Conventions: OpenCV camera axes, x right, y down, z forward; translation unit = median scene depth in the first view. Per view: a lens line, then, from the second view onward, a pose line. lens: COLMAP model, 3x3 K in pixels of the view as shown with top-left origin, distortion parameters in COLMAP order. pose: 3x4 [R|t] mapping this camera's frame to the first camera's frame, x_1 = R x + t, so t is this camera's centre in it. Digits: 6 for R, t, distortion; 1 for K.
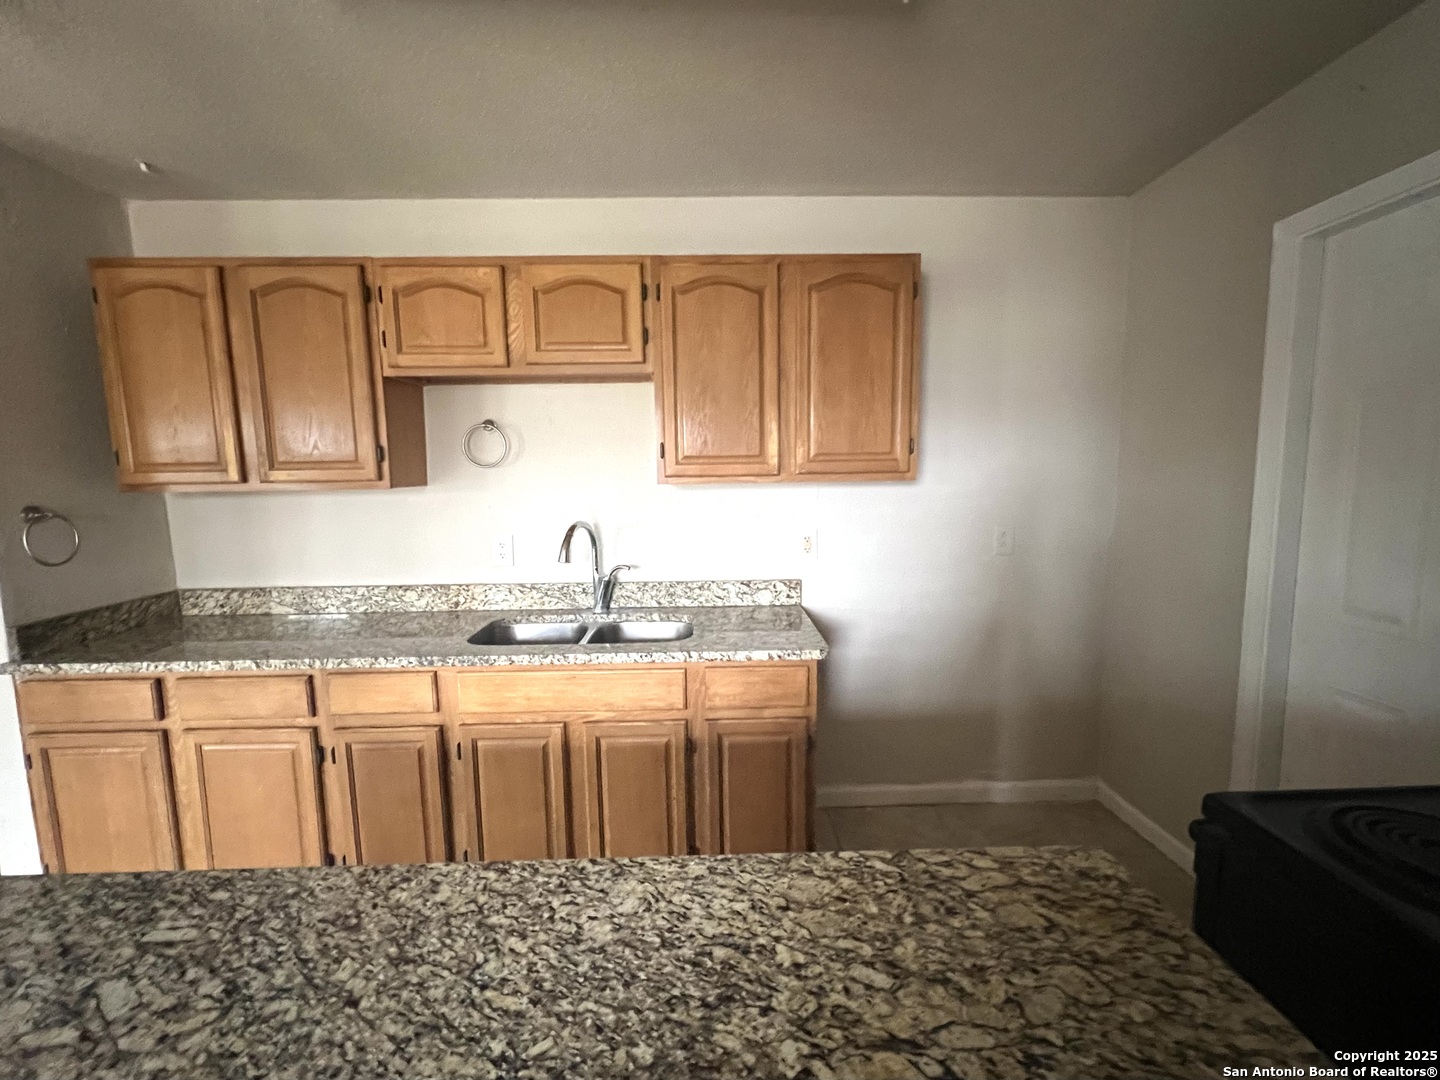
lens RADIAL K [[617.4, 0, 721.7], [0, 617.4, 544.7], [0, 0, 1]] dist [0.001356, 0.000263]
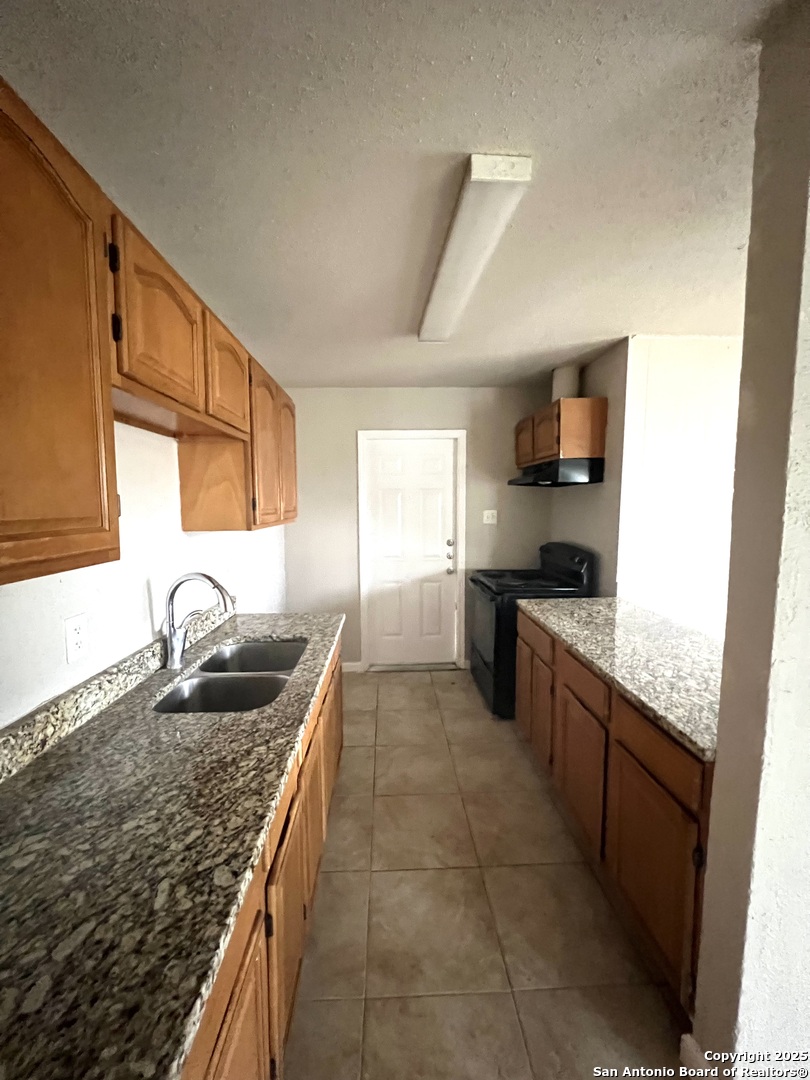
lens RADIAL K [[431.2, 0, 403.9], [0, 431.2, 538.4], [0, 0, 1]] dist [0.001735, -0.000071]
pose [[-0.016880, -0.067582, 0.997571, -0.884490], [0.124335, 0.989827, 0.069161, -0.095013], [-0.992097, 0.125201, -0.008305, 0.641098]]
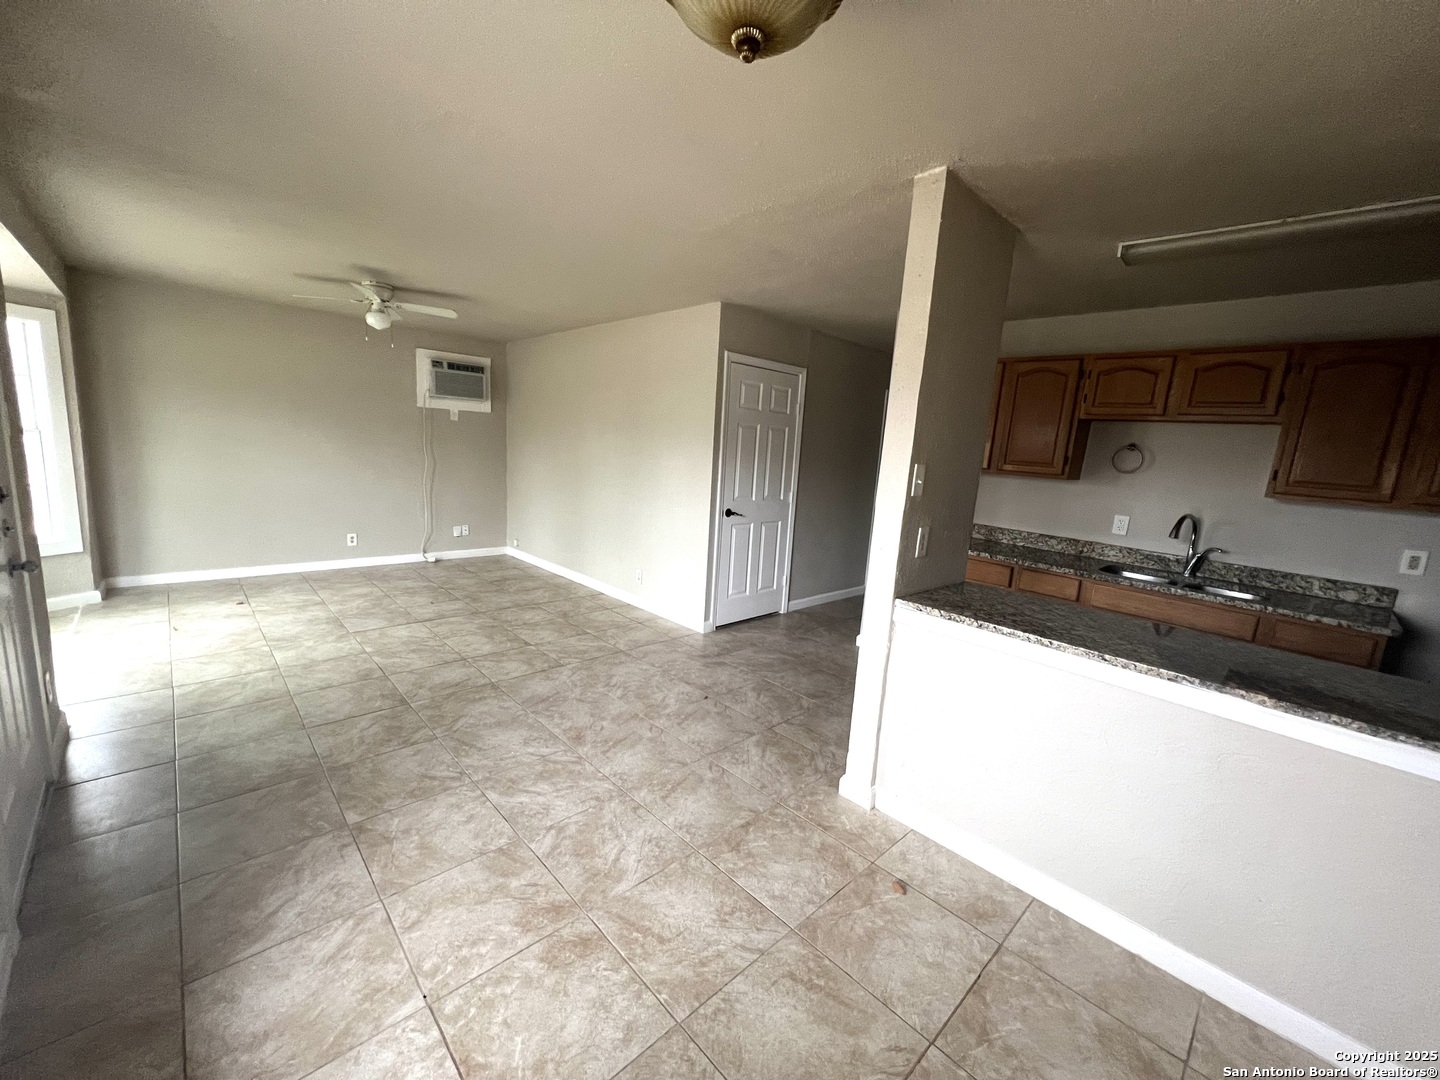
lens RADIAL K [[574.9, 0, 726.2], [0, 574.9, 545.9], [0, 0, 1]] dist [0.001735, -0.000071]
pose [[0.678691, 0.192837, -0.708655, 0.018989], [-0.169107, 0.980018, 0.104723, 0.082082], [0.714690, 0.048764, 0.697740, -0.799845]]
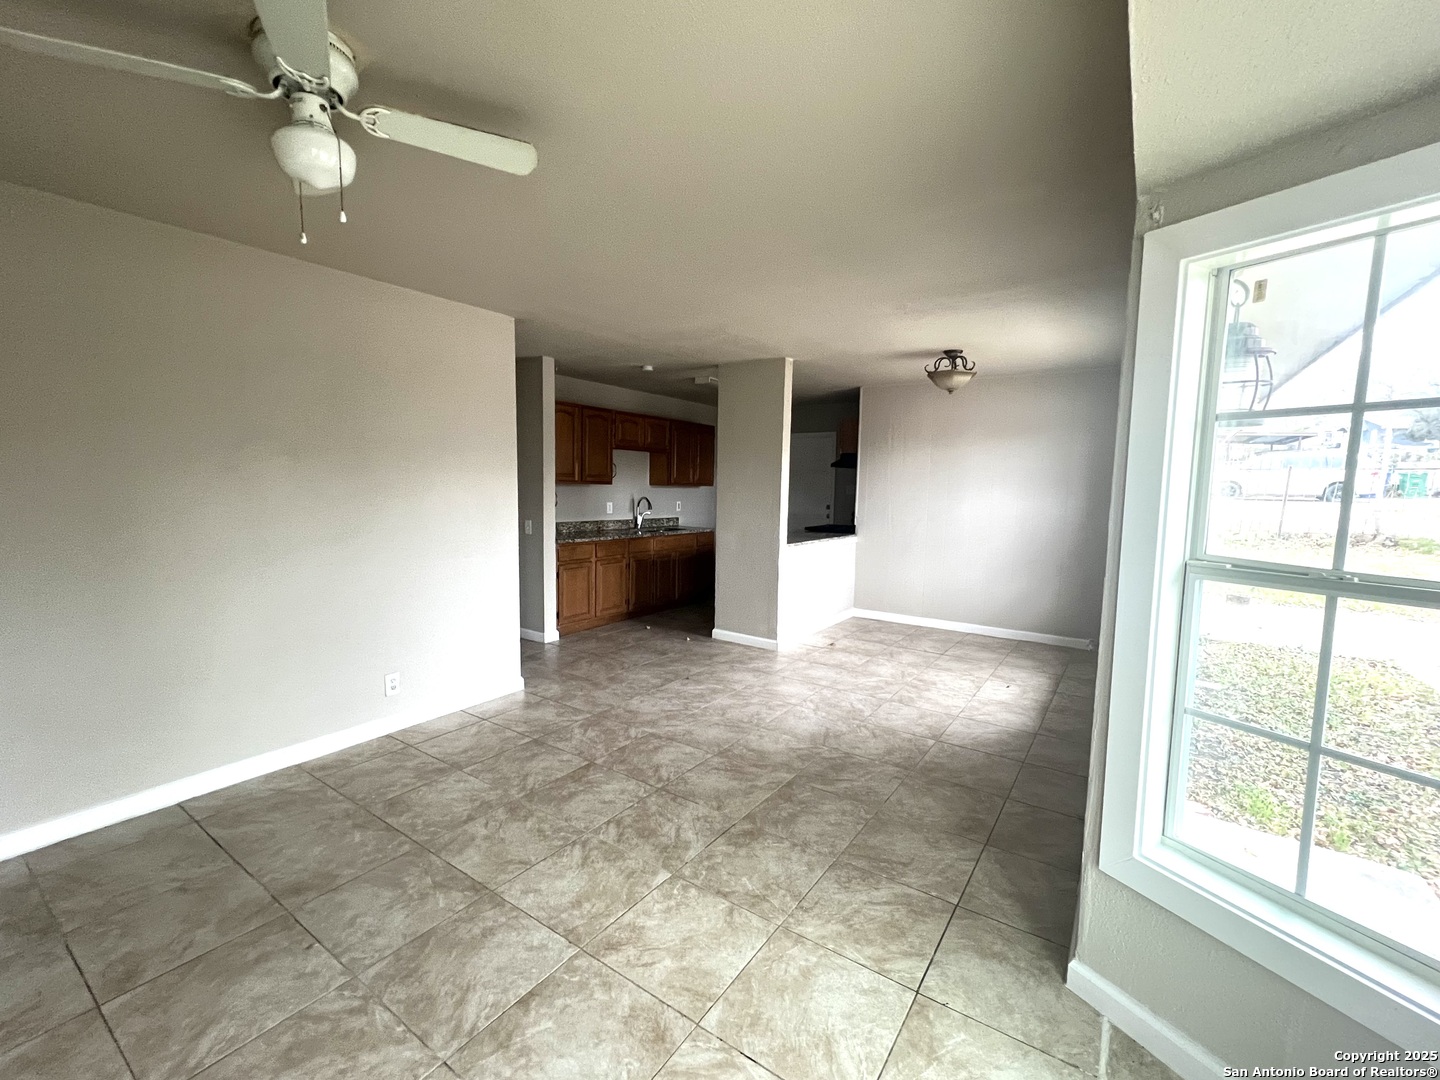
lens RADIAL K [[600.5, 0, 725.4], [0, 600.5, 546.0], [0, 0, 1]] dist [0.002508, 0.000154]
pose [[0.583458, -0.054512, 0.810312, -2.335273], [0.067047, 0.997572, 0.018833, 0.167487], [-0.809371, 0.043341, 0.585697, -1.027948]]
